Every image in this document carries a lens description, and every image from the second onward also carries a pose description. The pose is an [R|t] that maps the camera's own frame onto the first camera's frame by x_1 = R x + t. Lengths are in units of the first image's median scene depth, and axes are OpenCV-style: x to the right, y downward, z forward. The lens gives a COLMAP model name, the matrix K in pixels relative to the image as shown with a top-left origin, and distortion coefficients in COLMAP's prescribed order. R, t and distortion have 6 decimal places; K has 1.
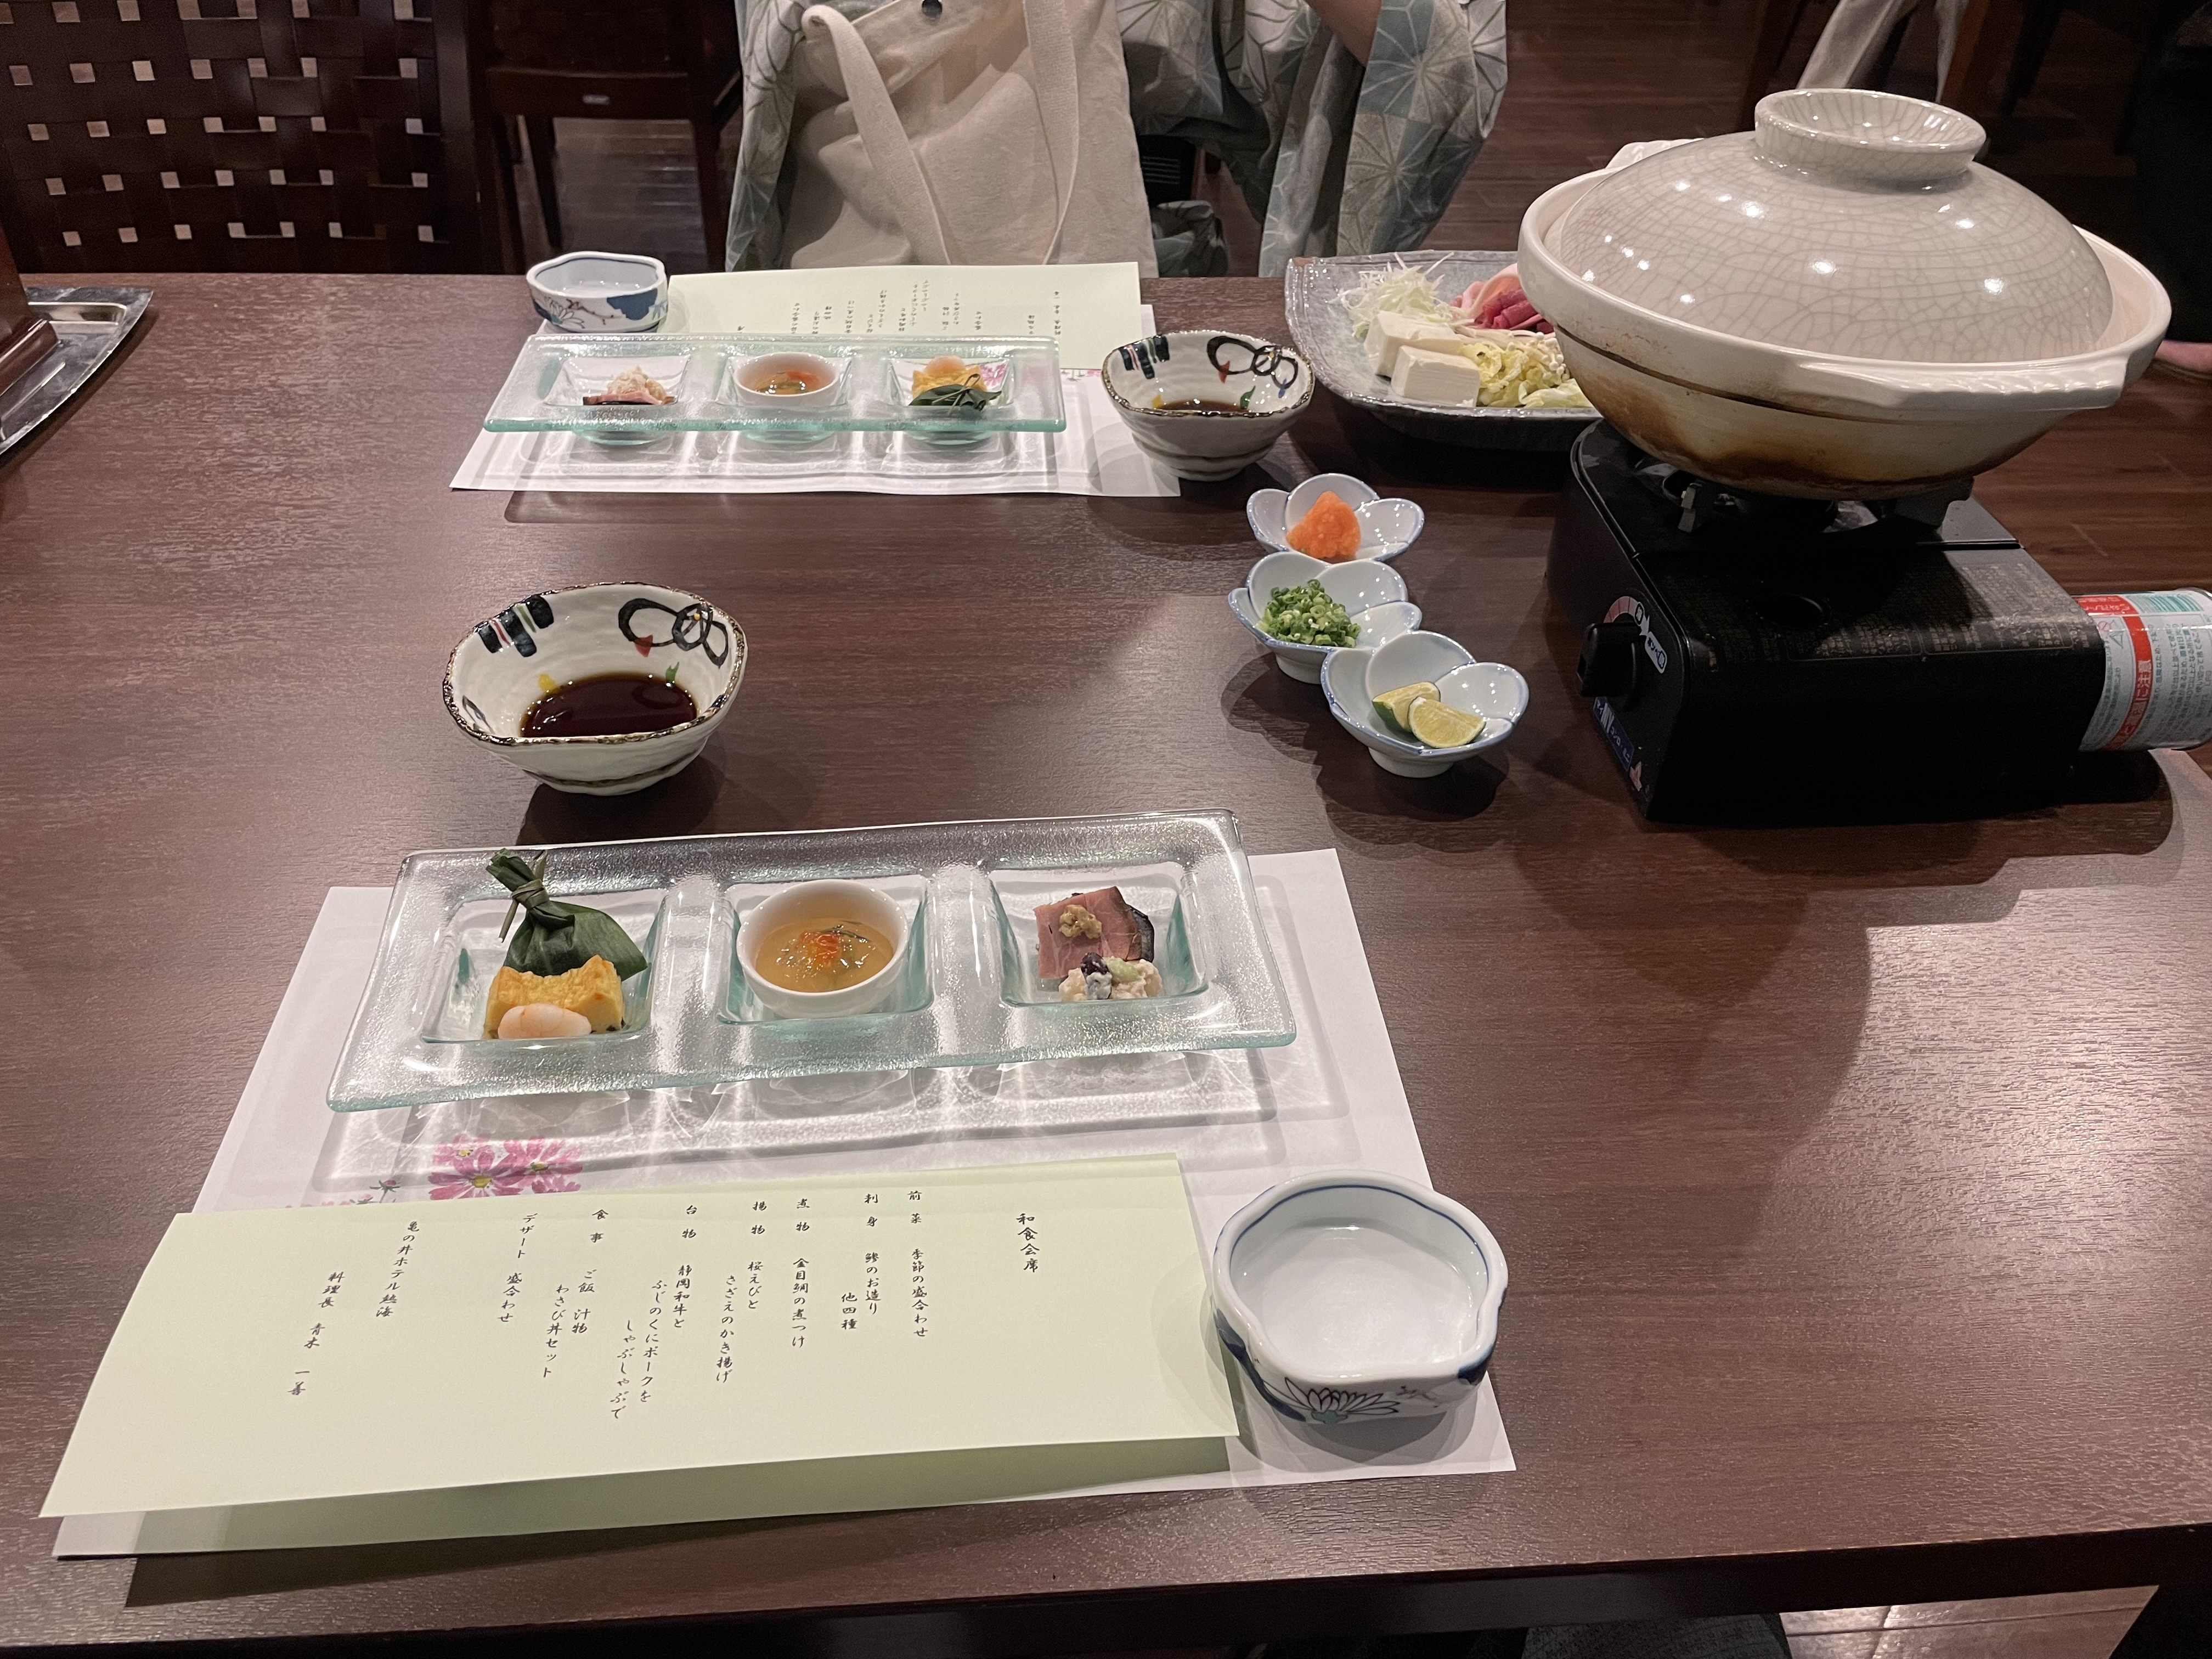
lens RADIAL K [[1668.0, 0, 1109.8], [0, 1668.0, 832.1], [0, 0, 1]] dist [0.060227, -0.051550]
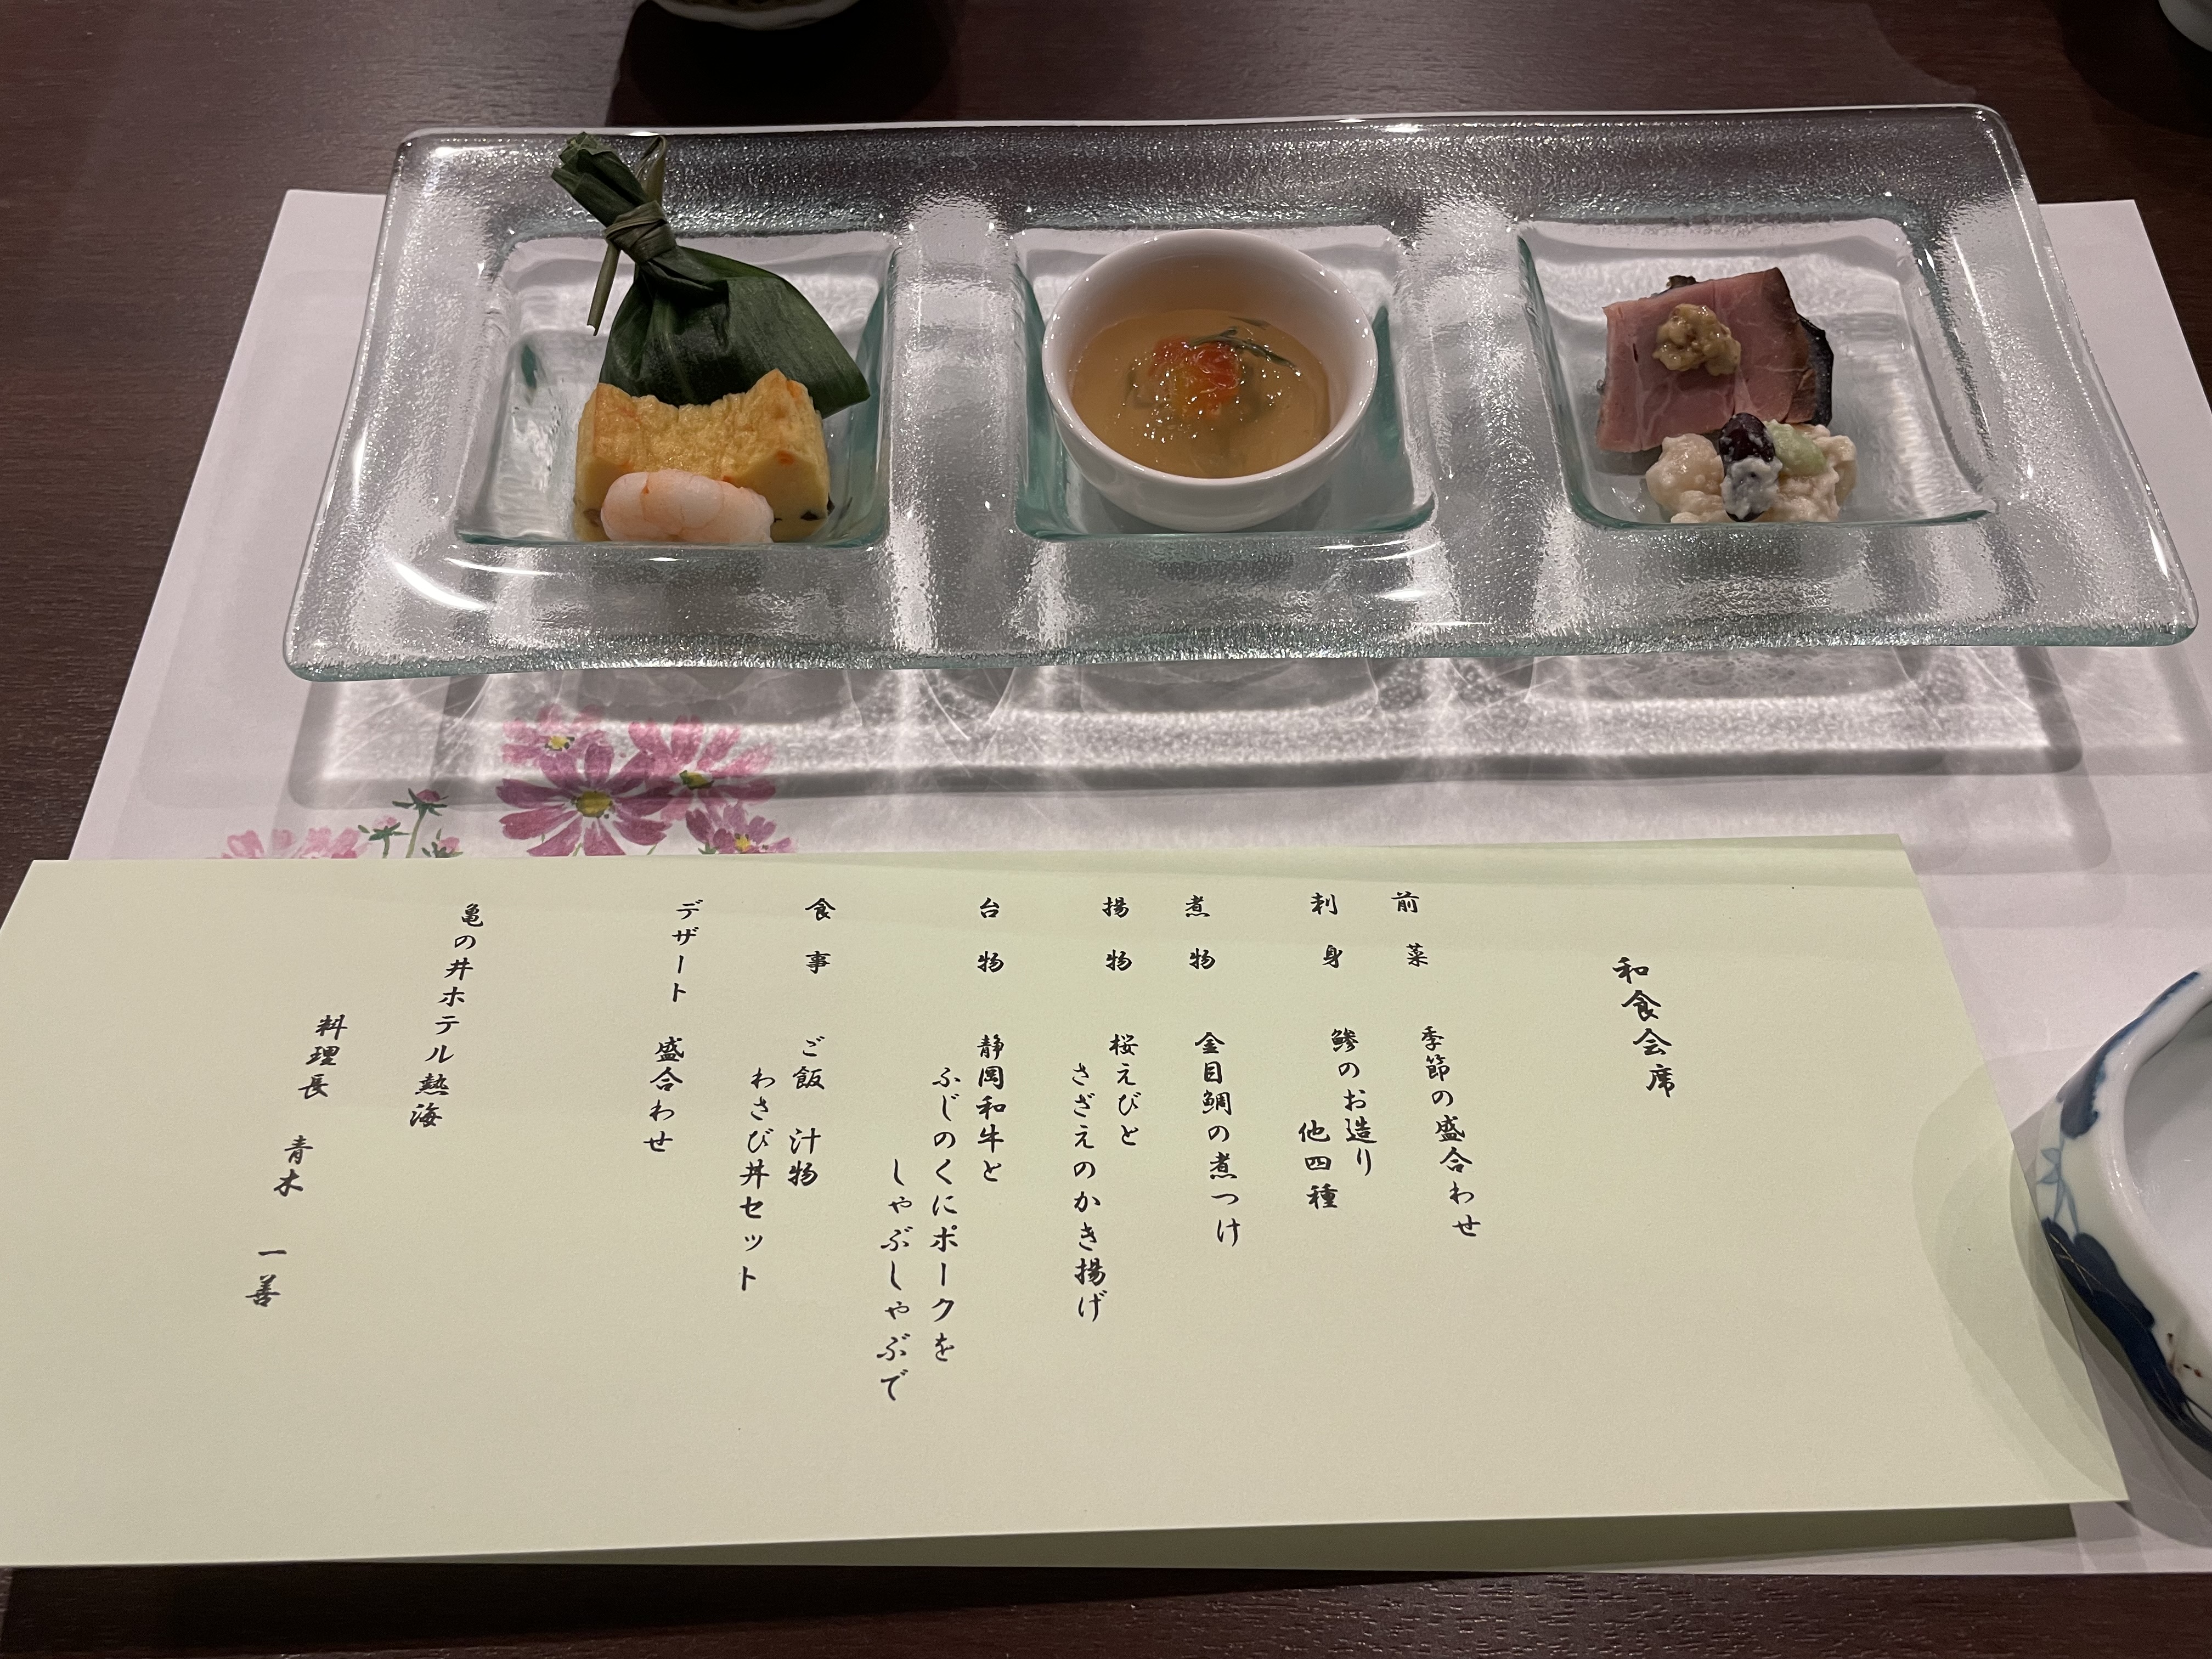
lens RADIAL K [[1668.0, 0, 1101.0], [0, 1668.0, 838.0], [0, 0, 1]] dist [0.060227, -0.051550]
pose [[0.996049, 0.069050, -0.055846, -0.173683], [-0.041682, 0.918772, 0.392581, -0.000910], [0.078418, -0.388702, 0.918020, 0.495500]]
